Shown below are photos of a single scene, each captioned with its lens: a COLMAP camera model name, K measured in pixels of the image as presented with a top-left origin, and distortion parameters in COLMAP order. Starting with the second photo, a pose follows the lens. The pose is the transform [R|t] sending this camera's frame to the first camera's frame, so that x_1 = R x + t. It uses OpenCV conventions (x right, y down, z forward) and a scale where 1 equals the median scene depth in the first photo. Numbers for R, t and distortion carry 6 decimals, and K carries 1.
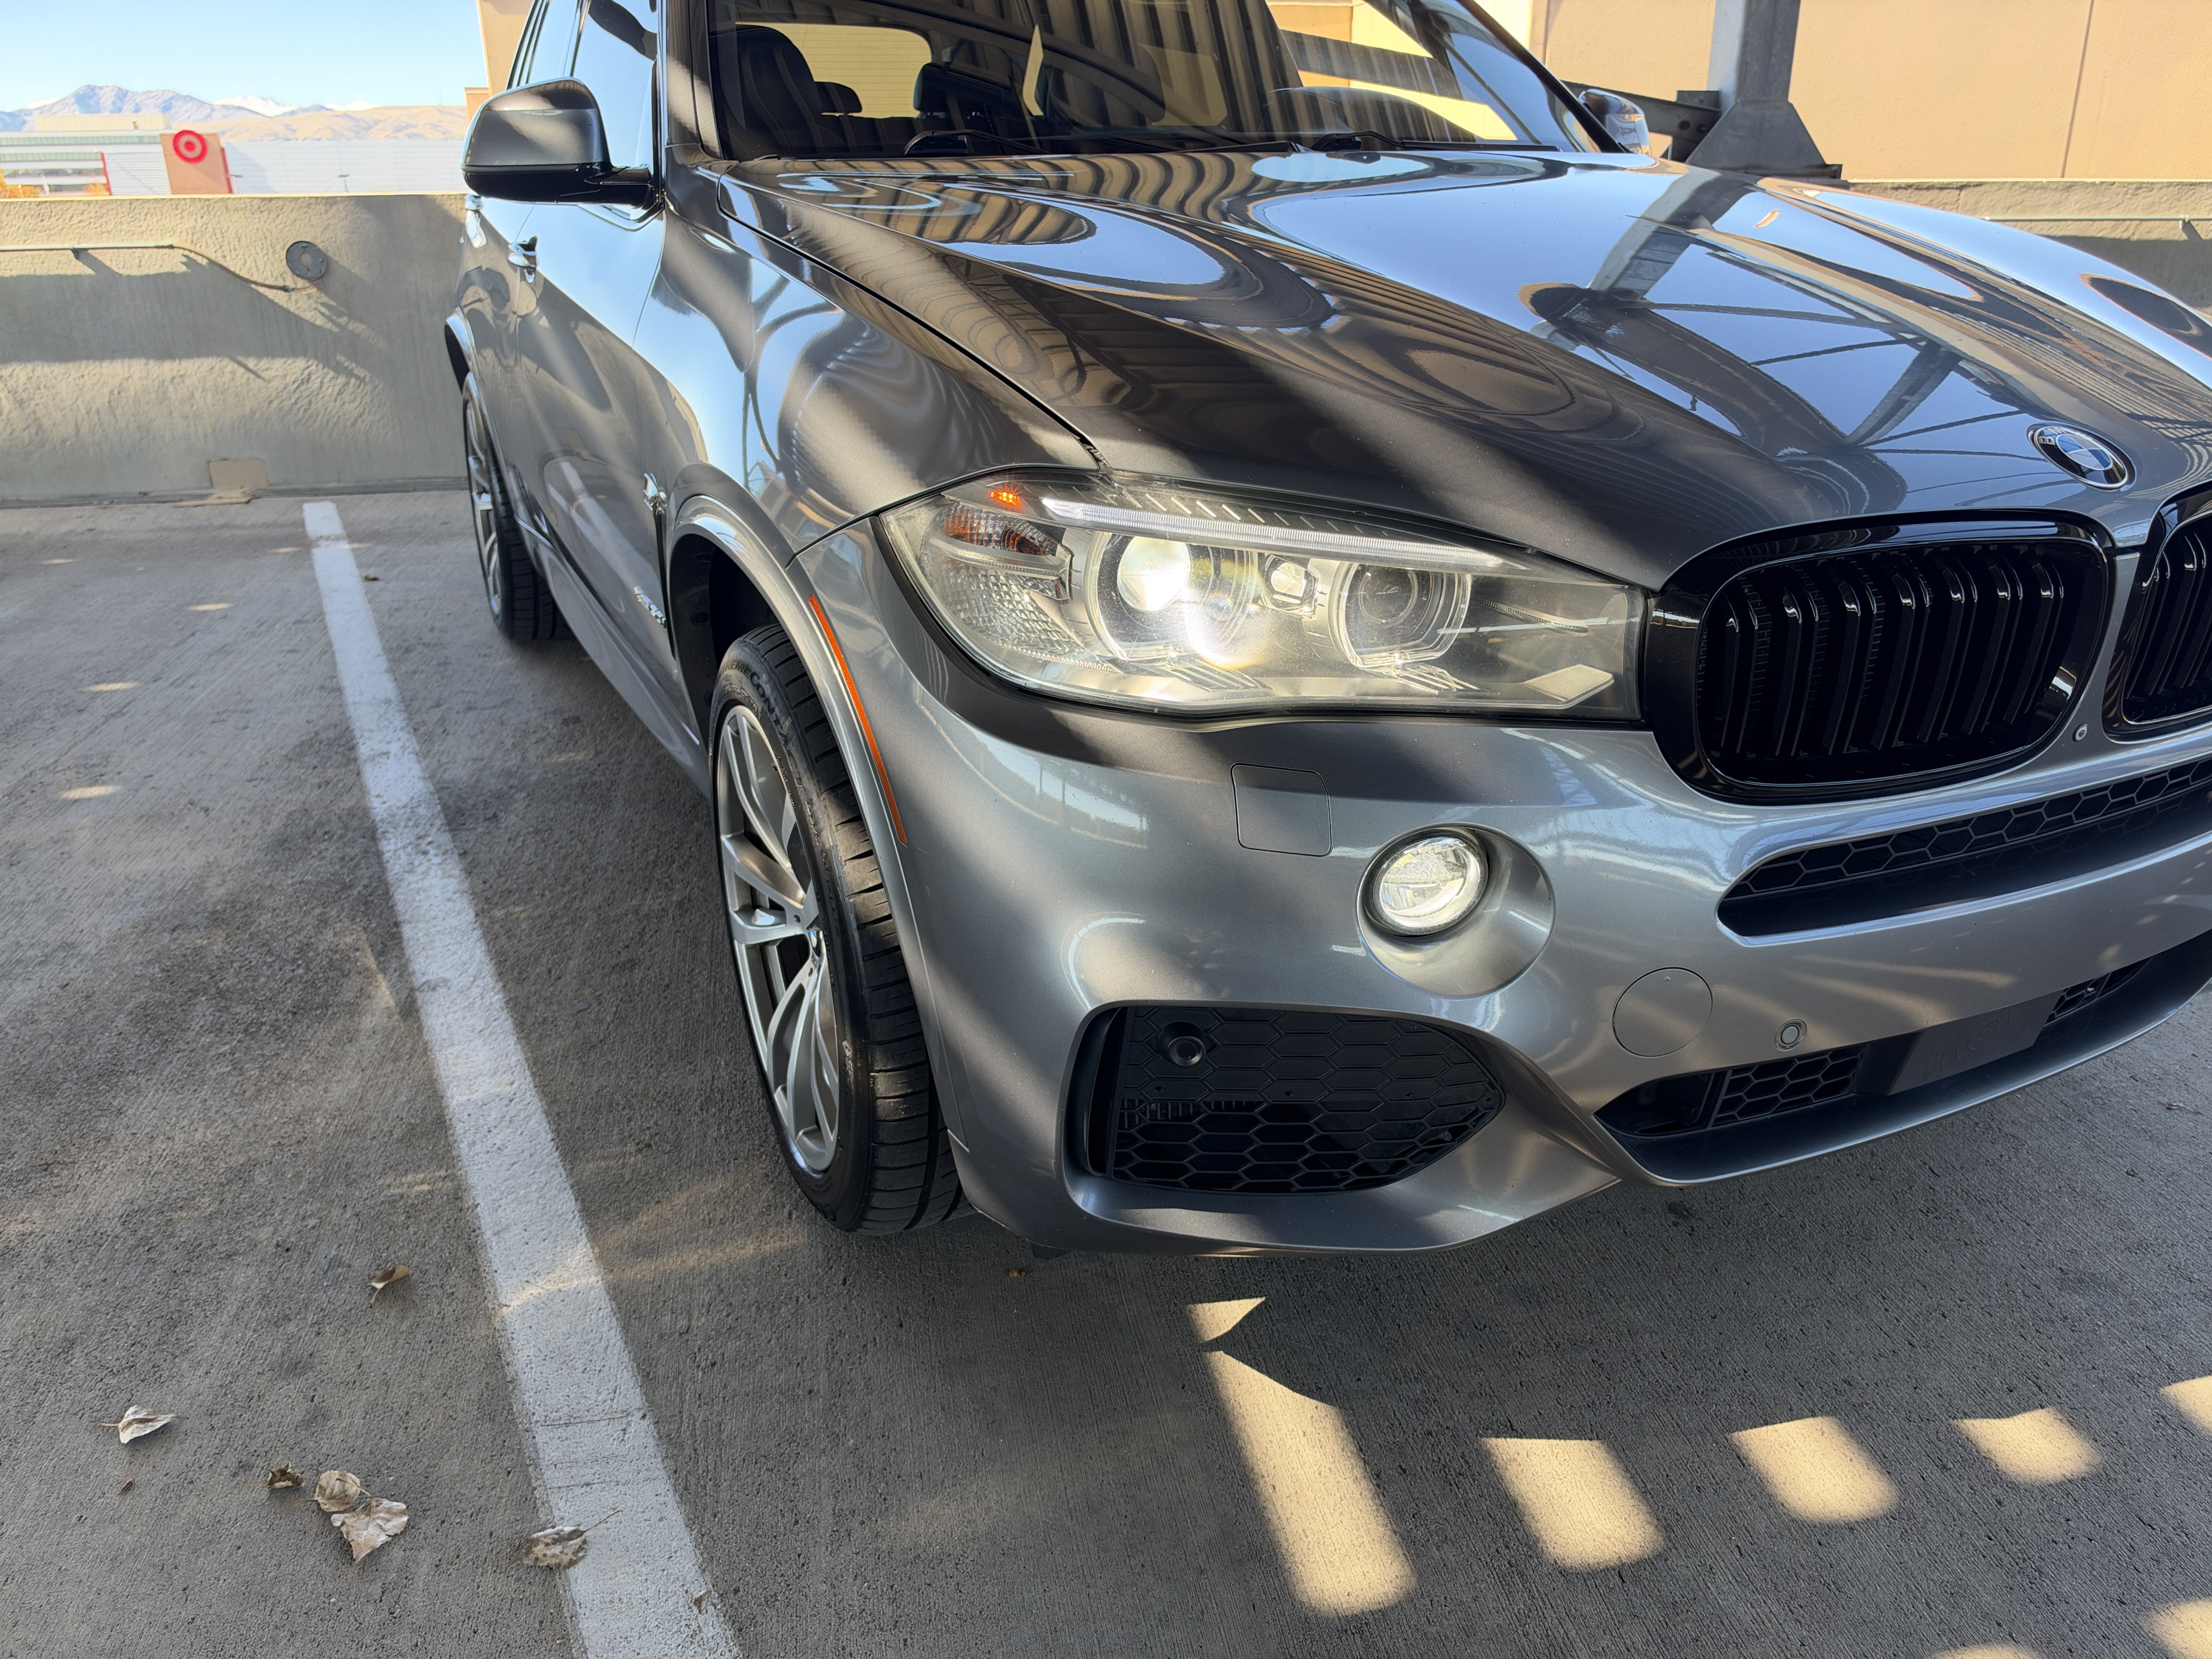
lens RADIAL K [[1615.3, 0, 1106.0], [0, 1615.3, 829.5], [0, 0, 1]] dist [-0.000870, -0.001775]
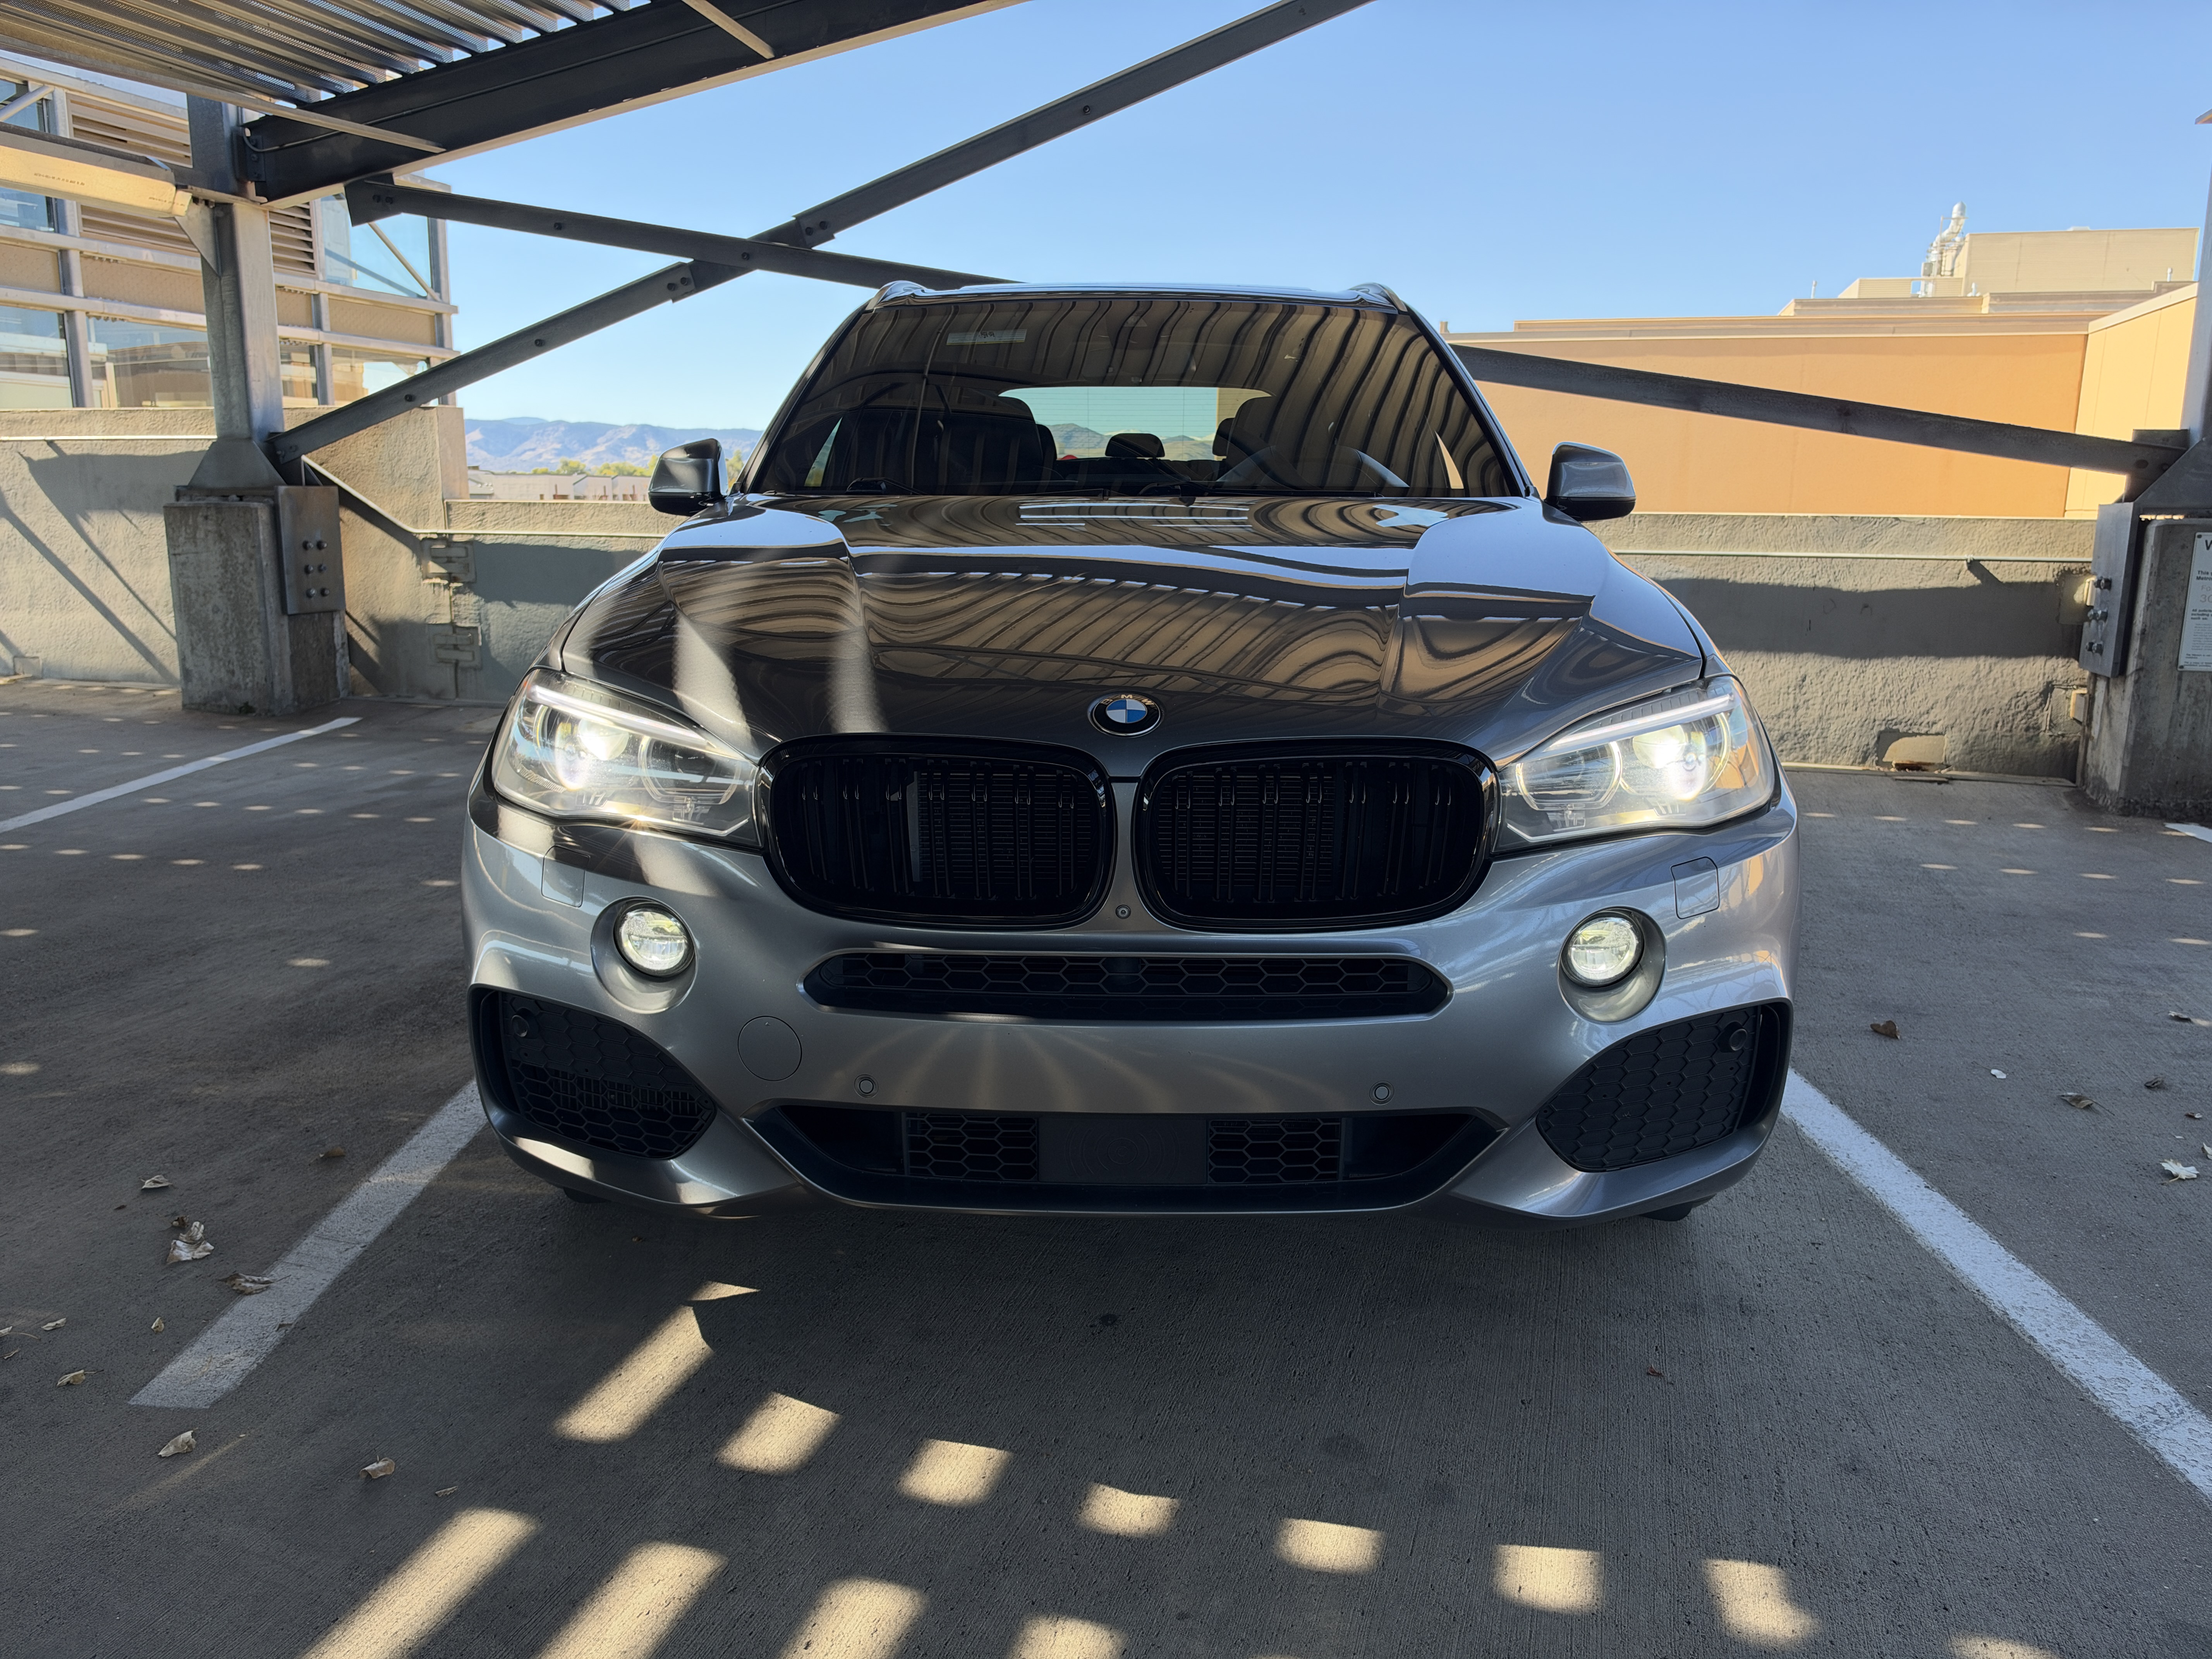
lens RADIAL K [[1618.5, 0, 1150.3], [0, 1618.5, 889.6], [0, 0, 1]] dist [-0.005113, -0.003662]
pose [[0.893924, 0.116633, -0.432777, 0.570526], [-0.179485, 0.977903, -0.107192, 0.028523], [0.410712, 0.173499, 0.895106, -0.088913]]
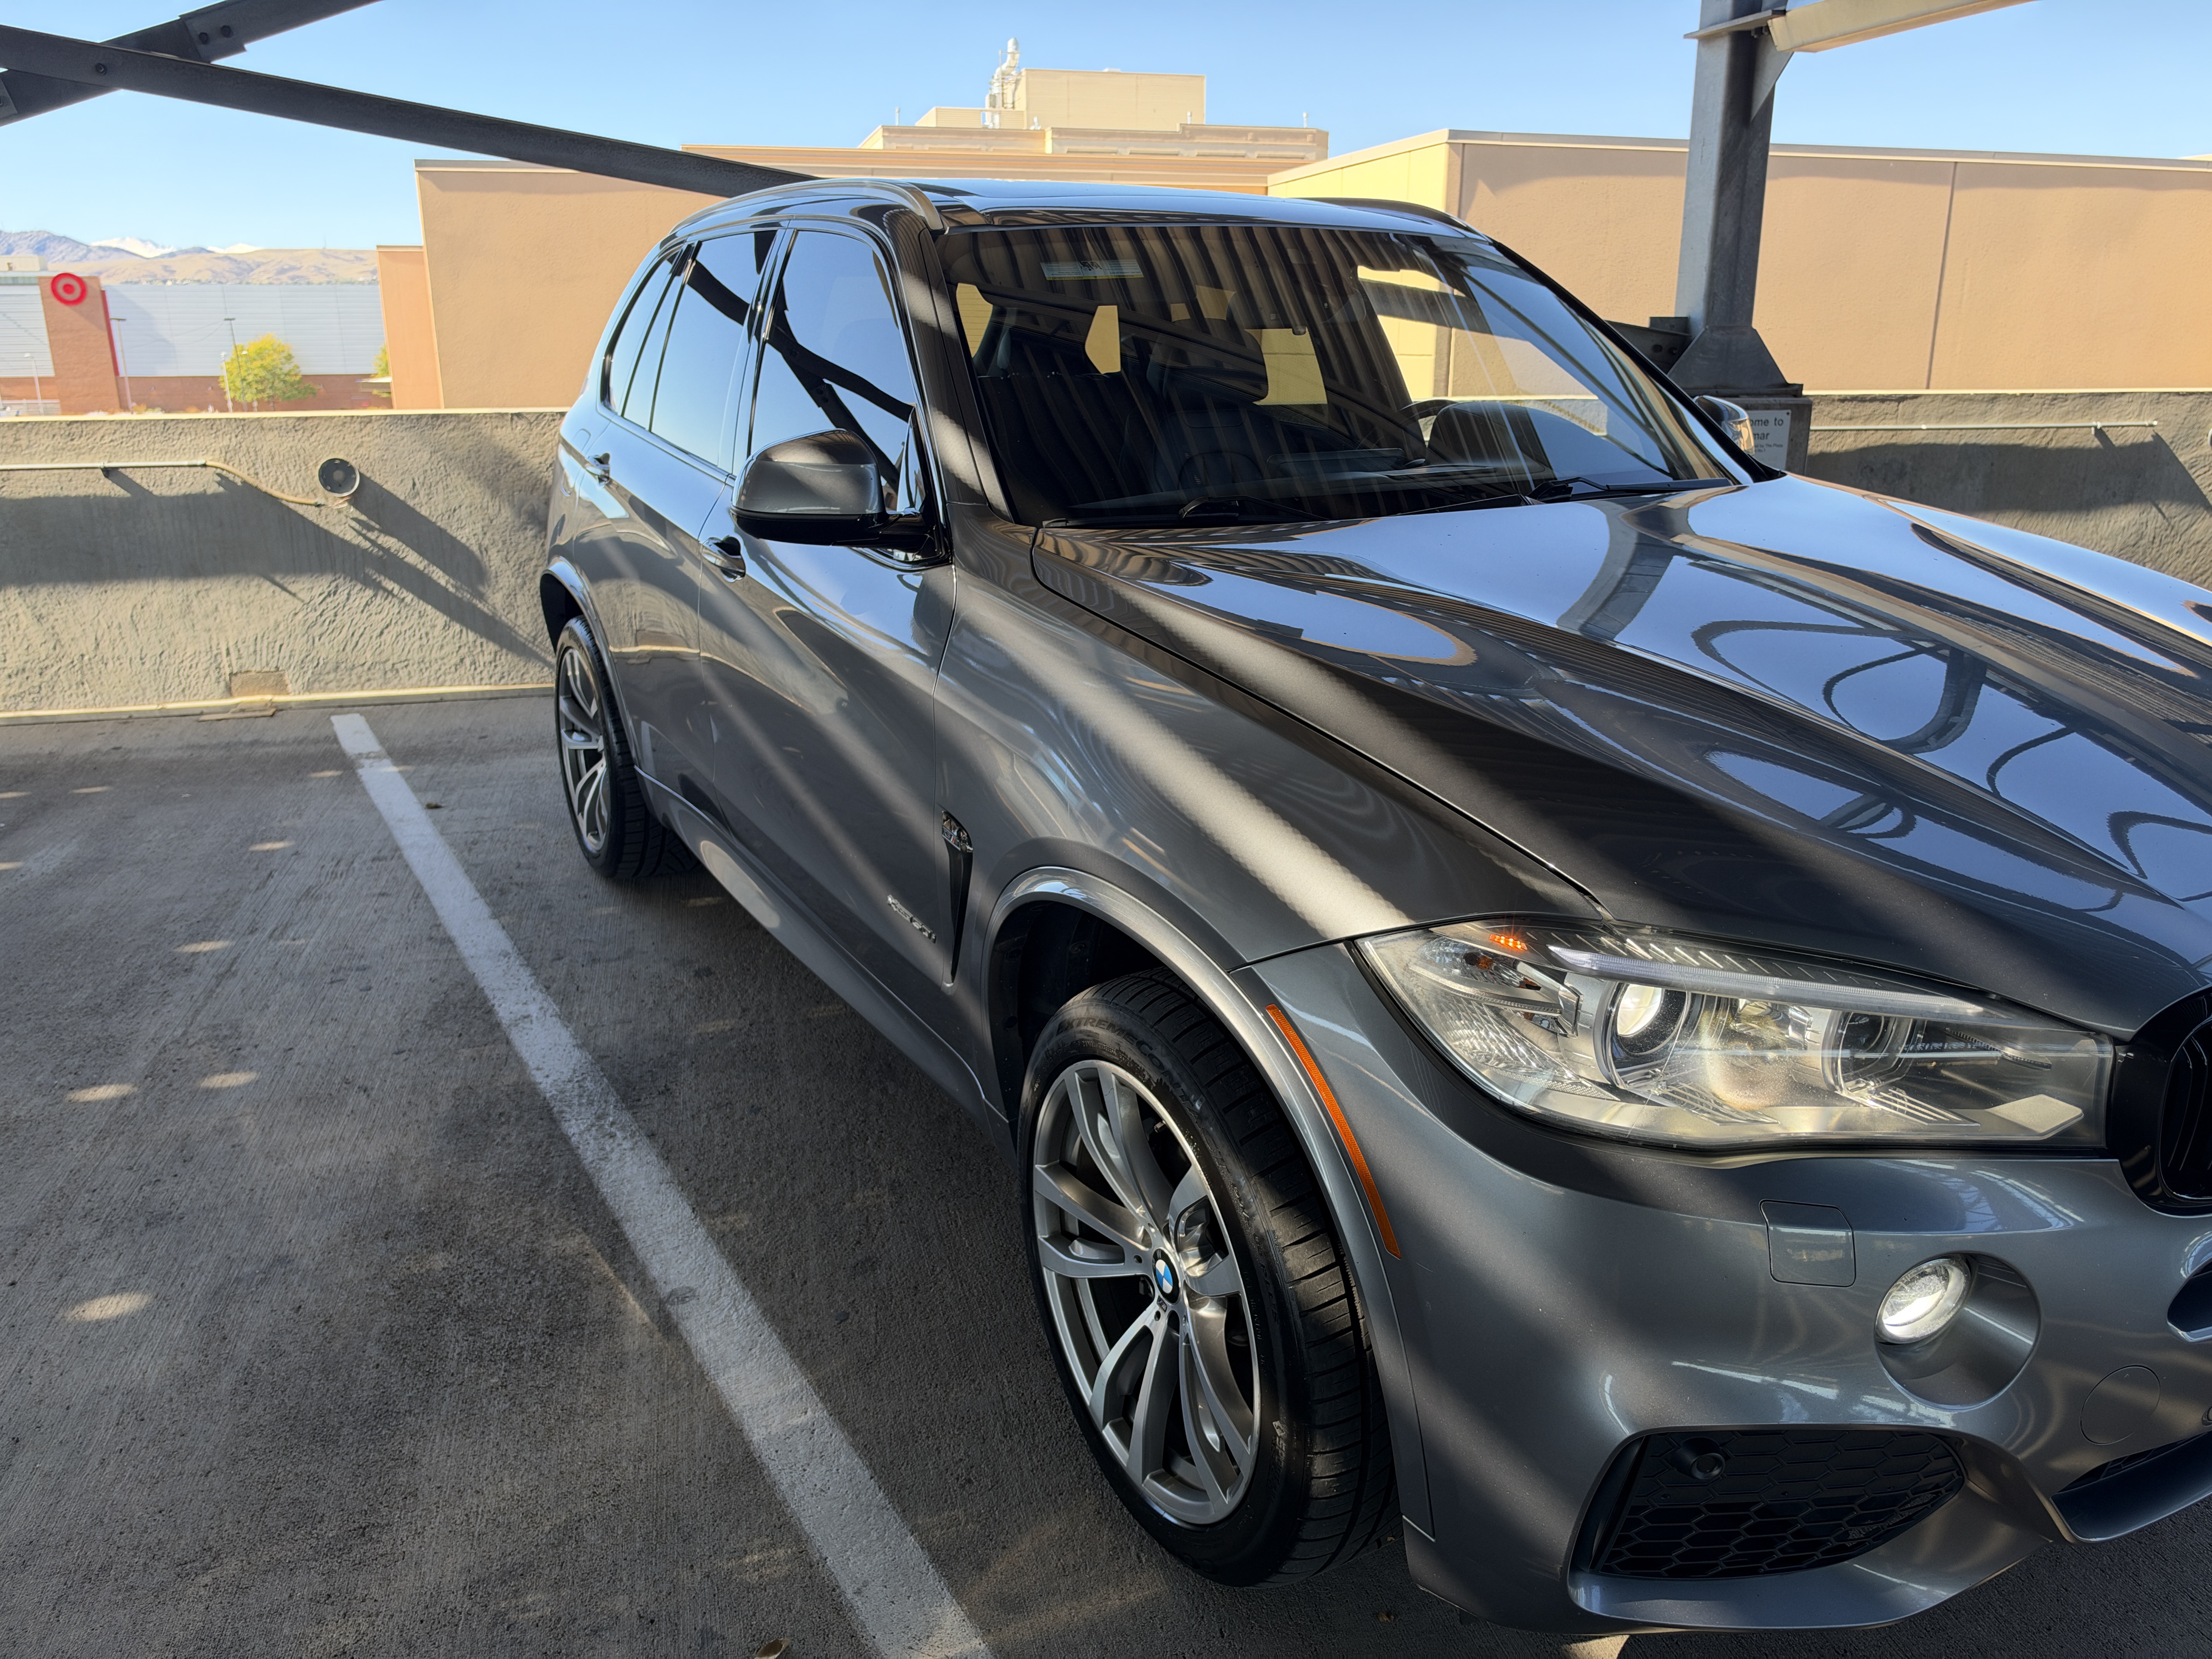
lens RADIAL K [[1605.0, 0, 1106.0], [0, 1605.0, 829.5], [0, 0, 1]] dist [0.054878, -0.100060]
pose [[0.997497, -0.014182, 0.069272, -0.181621], [0.019597, 0.996751, -0.078122, -0.090241], [-0.067939, 0.079284, 0.994534, -0.031620]]
